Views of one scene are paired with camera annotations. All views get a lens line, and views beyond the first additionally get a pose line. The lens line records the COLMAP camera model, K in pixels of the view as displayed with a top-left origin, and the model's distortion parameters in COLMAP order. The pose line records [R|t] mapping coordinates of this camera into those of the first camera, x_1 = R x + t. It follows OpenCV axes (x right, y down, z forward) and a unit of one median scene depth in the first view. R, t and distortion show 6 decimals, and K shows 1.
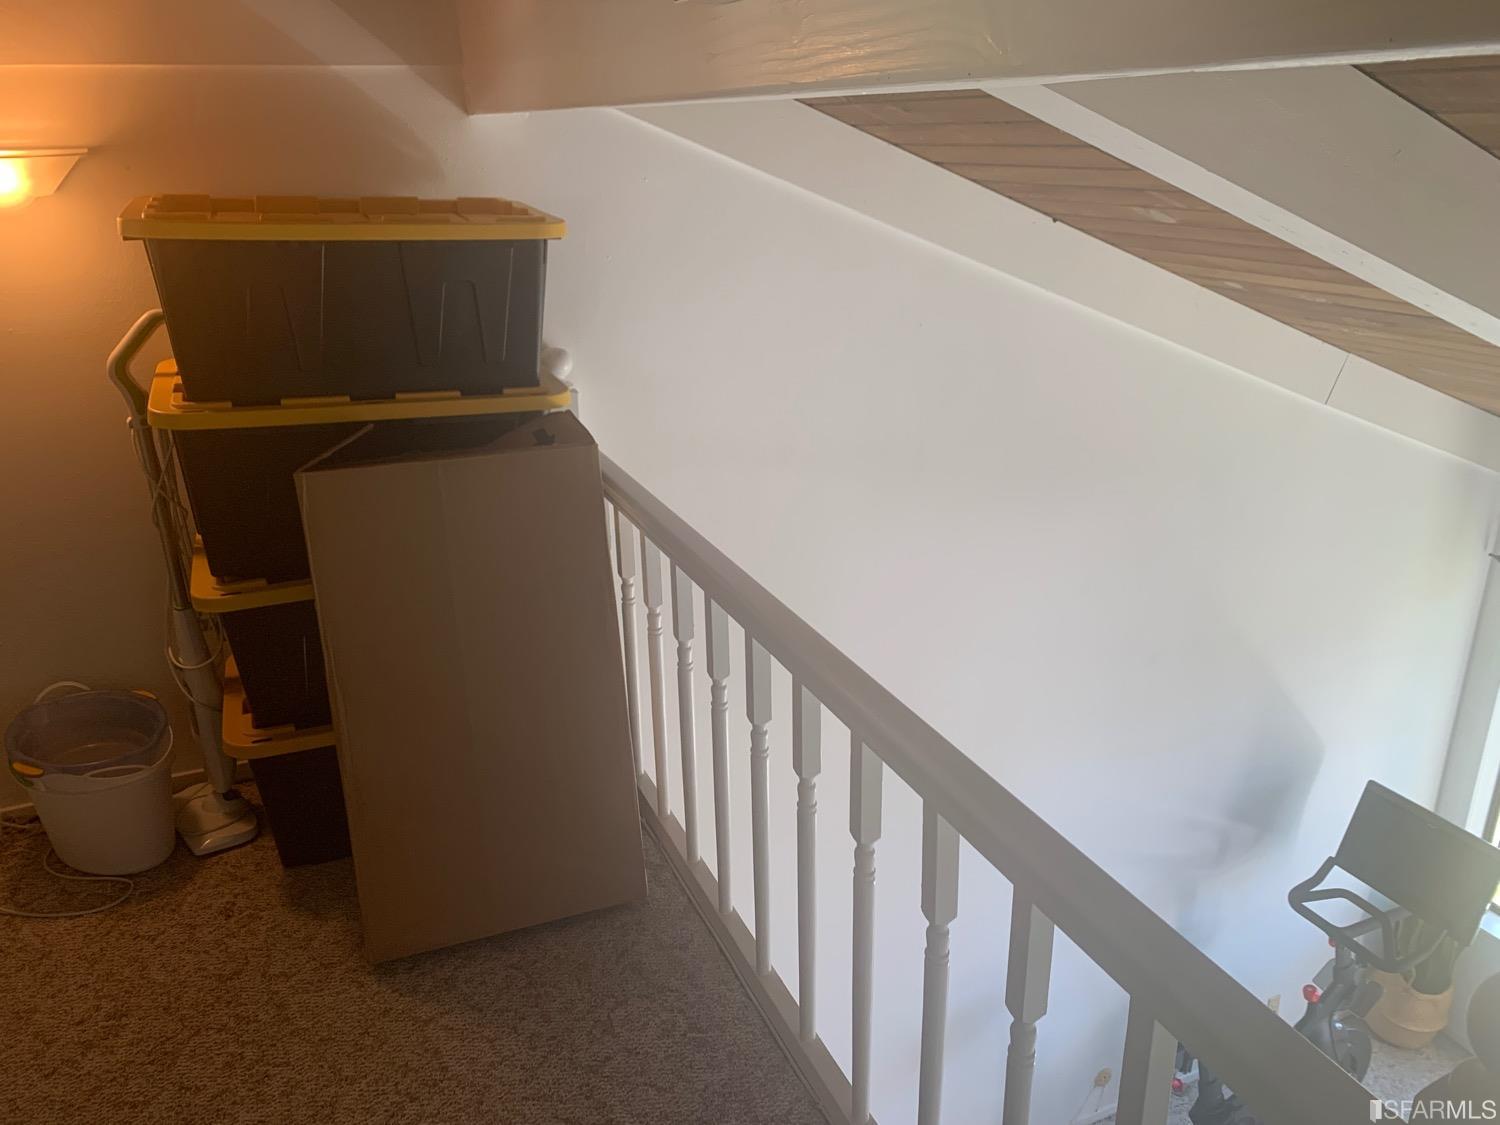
lens RADIAL K [[1149.5, 0, 753.1], [0, 1149.5, 561.9], [0, 0, 1]] dist [0.046810, -0.051787]
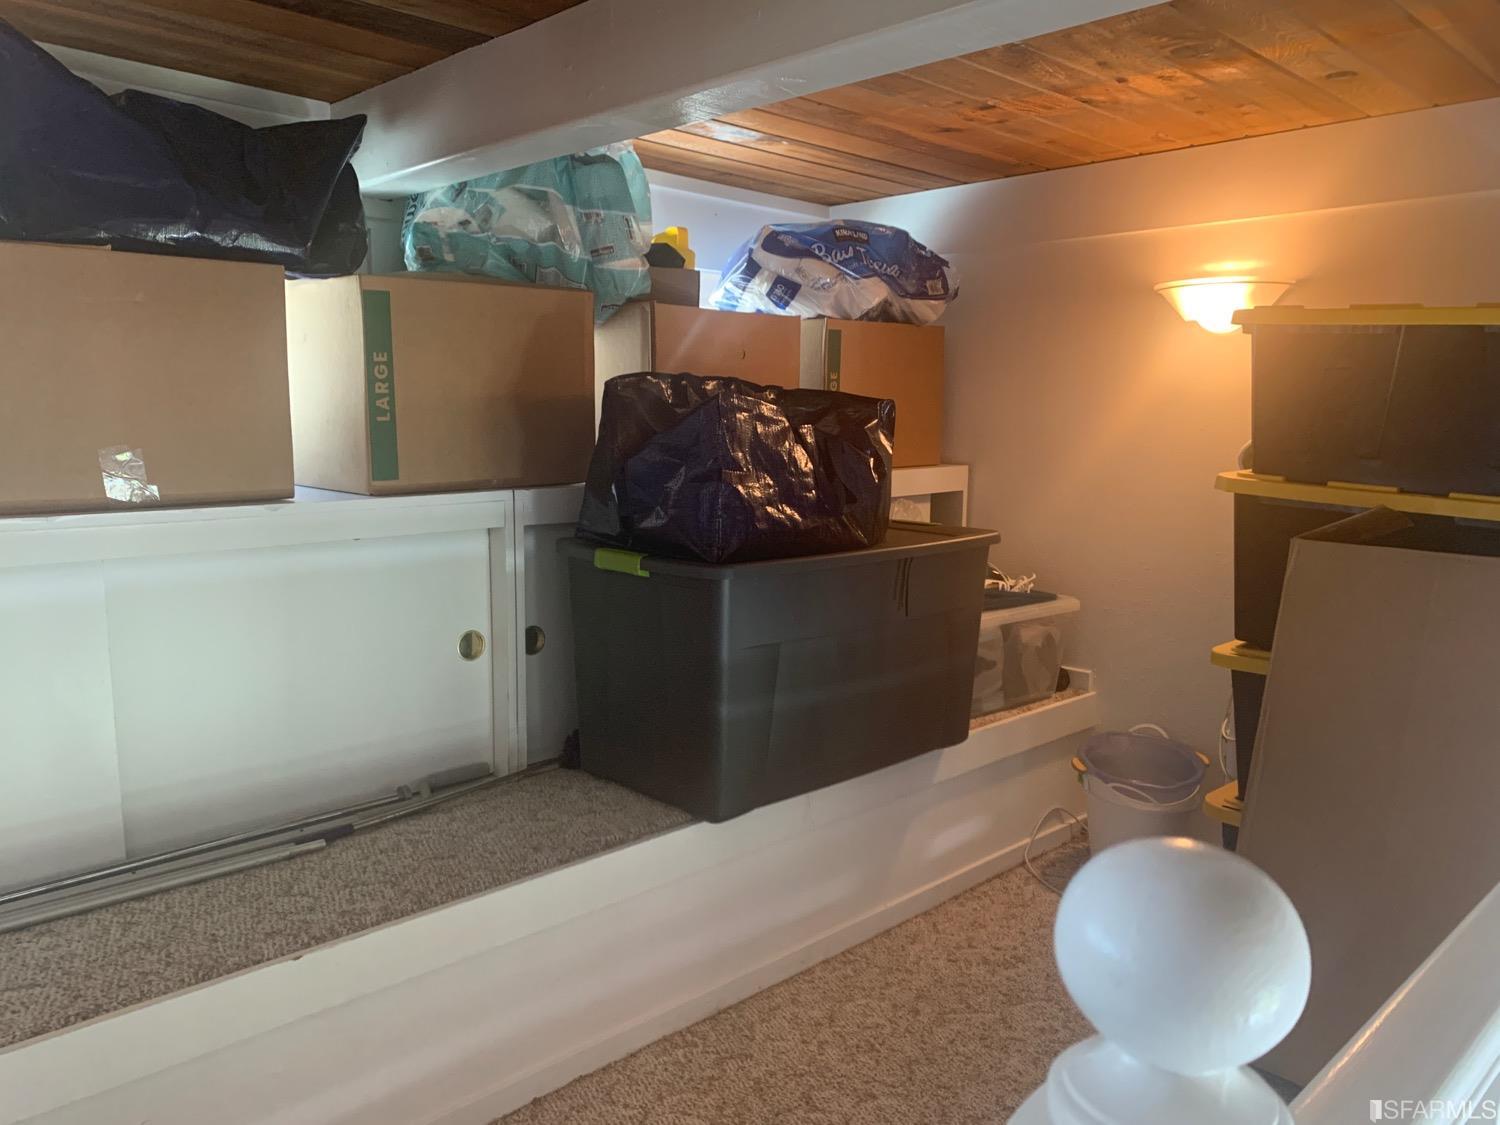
lens RADIAL K [[1149.5, 0, 749.6], [0, 1149.5, 563.8], [0, 0, 1]] dist [0.046810, -0.051787]
pose [[0.357821, 0.136310, -0.923788, 0.380578], [-0.344030, 0.938944, 0.005289, 0.103140], [0.868105, 0.315918, 0.382869, 0.190128]]
